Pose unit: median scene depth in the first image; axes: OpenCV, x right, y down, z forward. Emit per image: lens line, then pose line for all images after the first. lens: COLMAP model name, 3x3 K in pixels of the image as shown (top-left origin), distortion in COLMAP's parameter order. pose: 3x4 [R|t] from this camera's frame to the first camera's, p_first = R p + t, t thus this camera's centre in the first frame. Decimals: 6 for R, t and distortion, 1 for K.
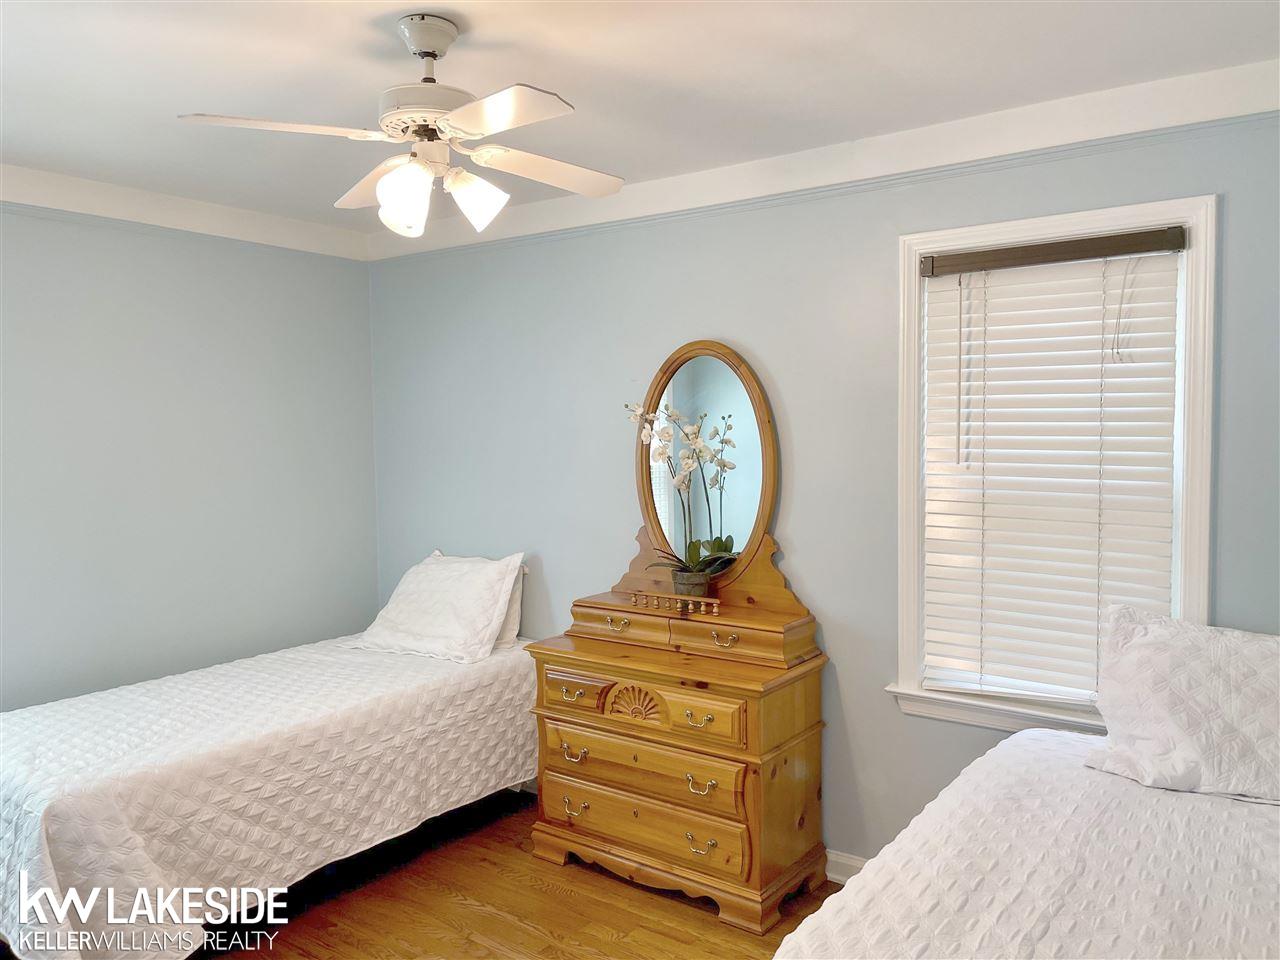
lens RADIAL K [[970.9, 0, 645.8], [0, 970.9, 483.8], [0, 0, 1]] dist [0.085642, -0.116220]
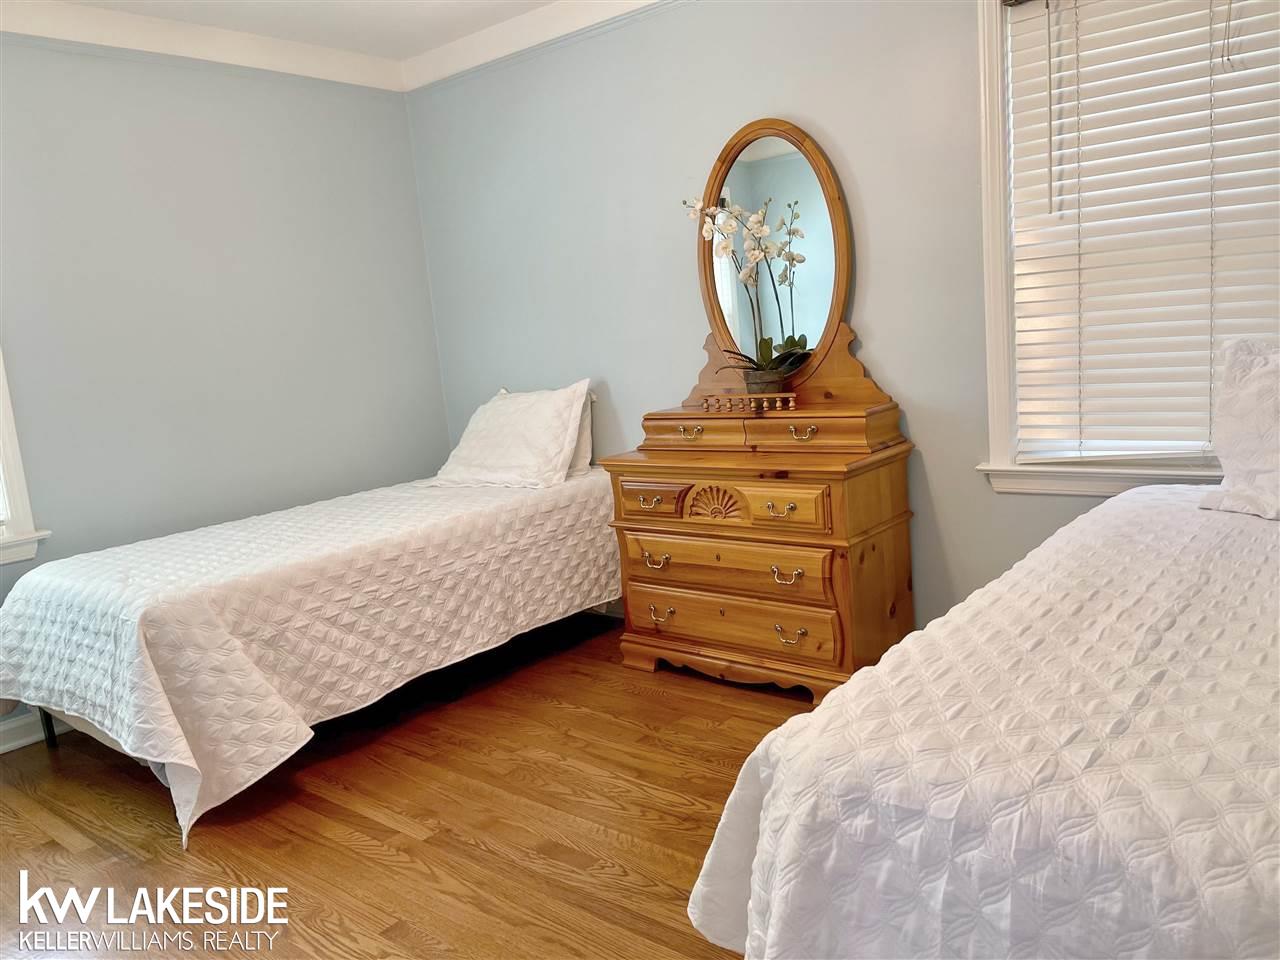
lens RADIAL K [[970.9, 0, 645.8], [0, 970.9, 483.8], [0, 0, 1]] dist [0.085642, -0.116220]
pose [[0.995265, -0.064813, -0.072434, -0.007438], [0.071944, 0.992321, 0.100615, 0.103116], [0.065356, -0.105350, 0.992285, 0.030028]]
